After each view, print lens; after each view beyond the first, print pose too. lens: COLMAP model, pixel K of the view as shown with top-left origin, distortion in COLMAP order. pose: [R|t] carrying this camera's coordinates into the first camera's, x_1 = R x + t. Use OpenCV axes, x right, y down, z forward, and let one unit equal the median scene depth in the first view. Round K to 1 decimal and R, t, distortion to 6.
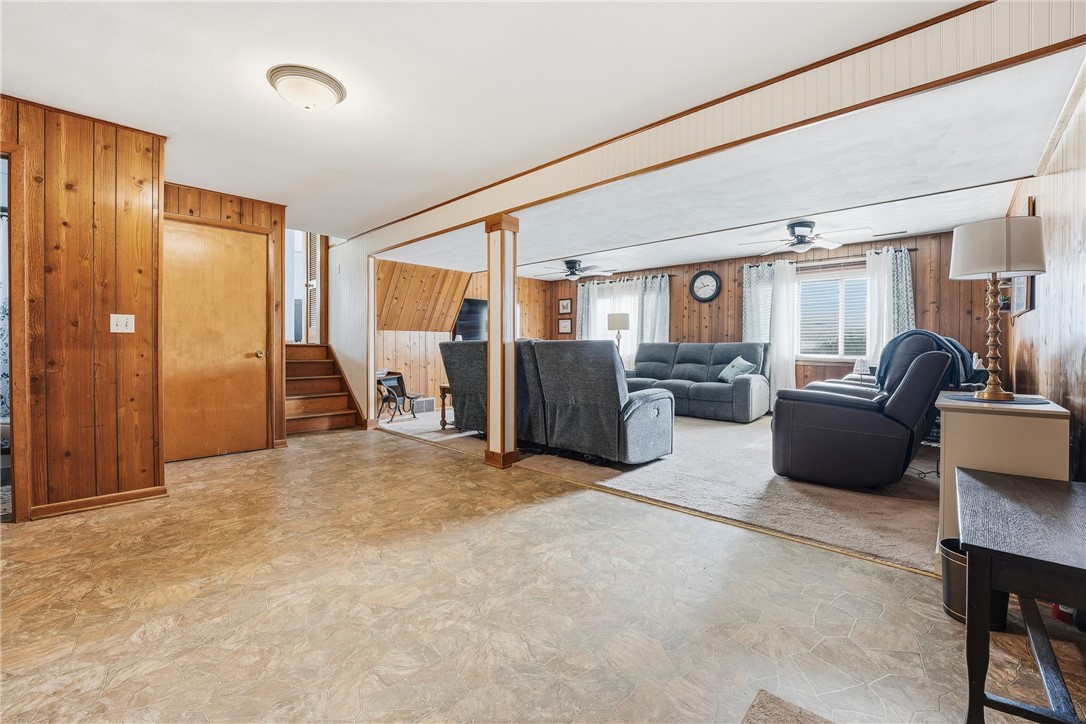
lens RADIAL K [[449.4, 0, 544.6], [0, 449.4, 356.6], [0, 0, 1]] dist [-0.022428, 0.000017]
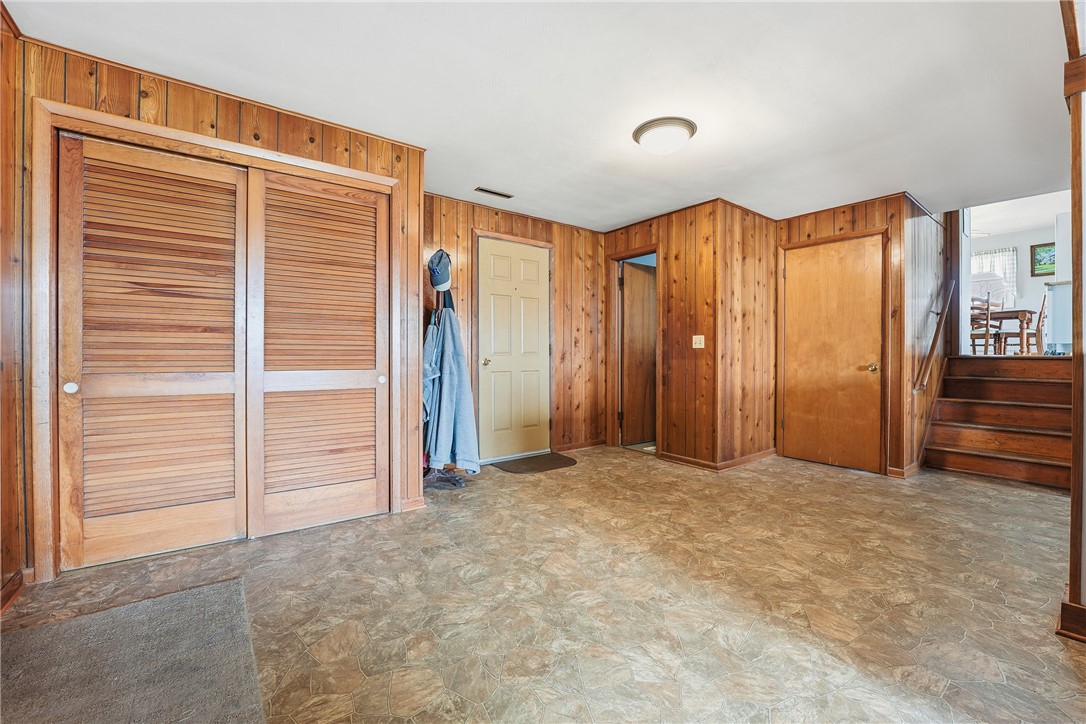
lens RADIAL K [[449.4, 0, 544.6], [0, 449.4, 356.6], [0, 0, 1]] dist [-0.022428, 0.000017]
pose [[-0.176694, -0.003303, -0.984260, 0.574293], [-0.027757, 0.999613, 0.001628, -0.015099], [0.983874, 0.027608, -0.176718, 0.777371]]
